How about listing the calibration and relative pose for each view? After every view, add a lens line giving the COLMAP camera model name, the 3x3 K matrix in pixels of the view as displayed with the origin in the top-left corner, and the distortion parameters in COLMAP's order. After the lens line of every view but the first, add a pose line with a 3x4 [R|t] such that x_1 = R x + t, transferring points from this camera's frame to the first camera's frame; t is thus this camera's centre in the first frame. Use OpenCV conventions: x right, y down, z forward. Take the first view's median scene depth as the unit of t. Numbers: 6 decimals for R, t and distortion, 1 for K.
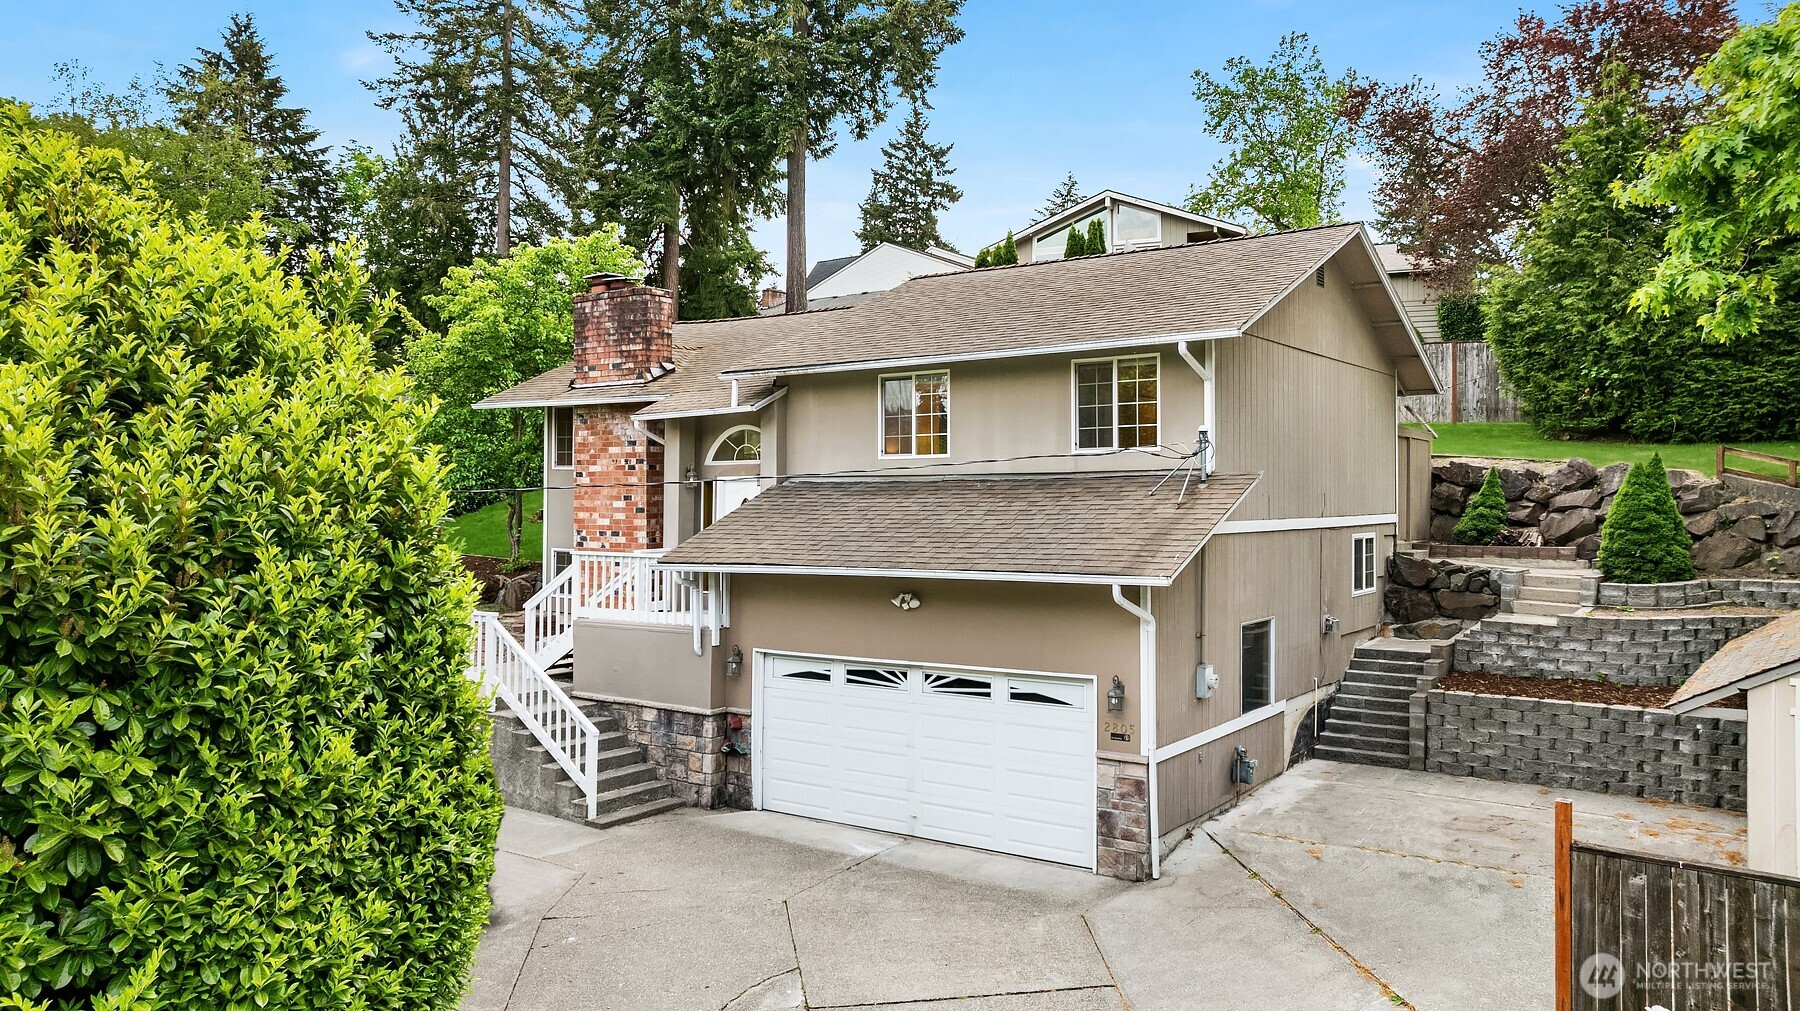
lens RADIAL K [[1275.3, 0, 895.3], [0, 1275.3, 474.3], [0, 0, 1]] dist [-0.002436, -0.002737]
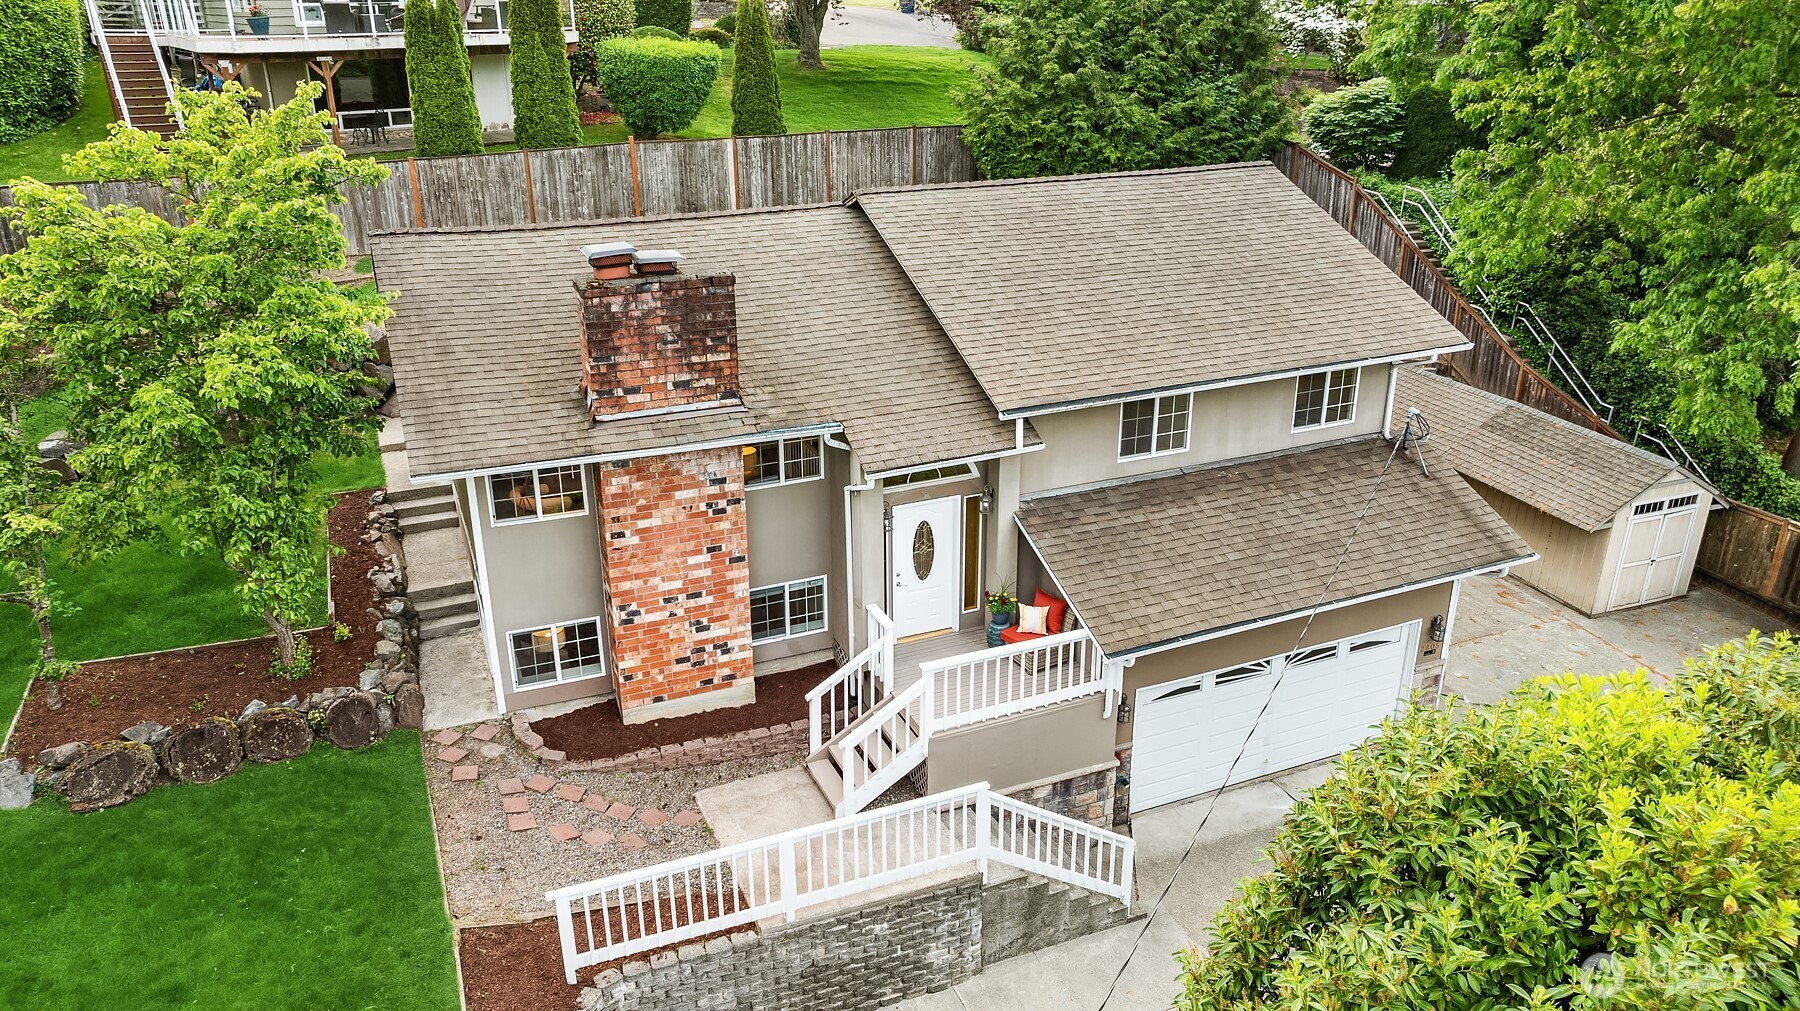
lens RADIAL K [[1264.2, 0, 900.0], [0, 1264.2, 505.5], [0, 0, 1]] dist [-0.017550, 0.000345]
pose [[0.519713, -0.322900, 0.790971, -0.819664], [-0.011720, 0.923044, 0.384517, -0.329193], [-0.854261, -0.209108, 0.475933, 0.605149]]
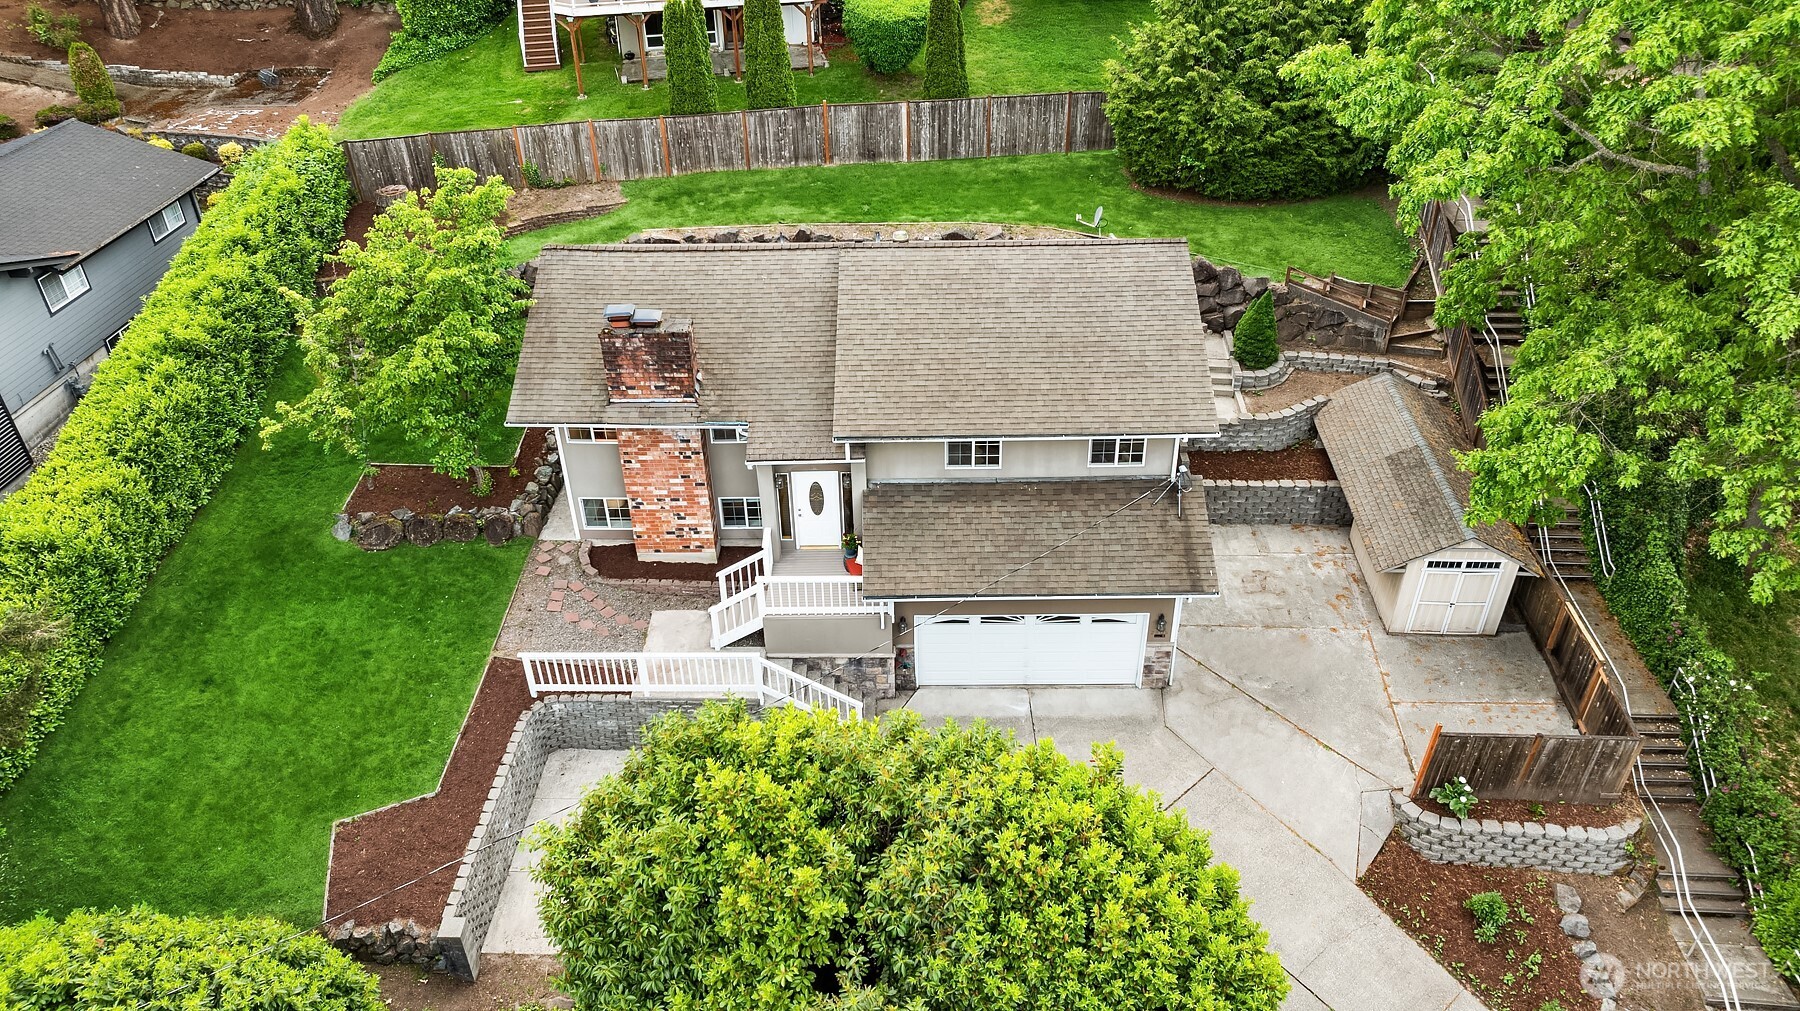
lens RADIAL K [[1255.1, 0, 900.0], [0, 1255.1, 505.5], [0, 0, 1]] dist [-0.001276, -0.000615]
pose [[0.821808, -0.337093, 0.459347, -0.690858], [0.007340, 0.812401, 0.583052, -0.772280], [-0.569717, -0.475786, 0.670112, 0.006613]]
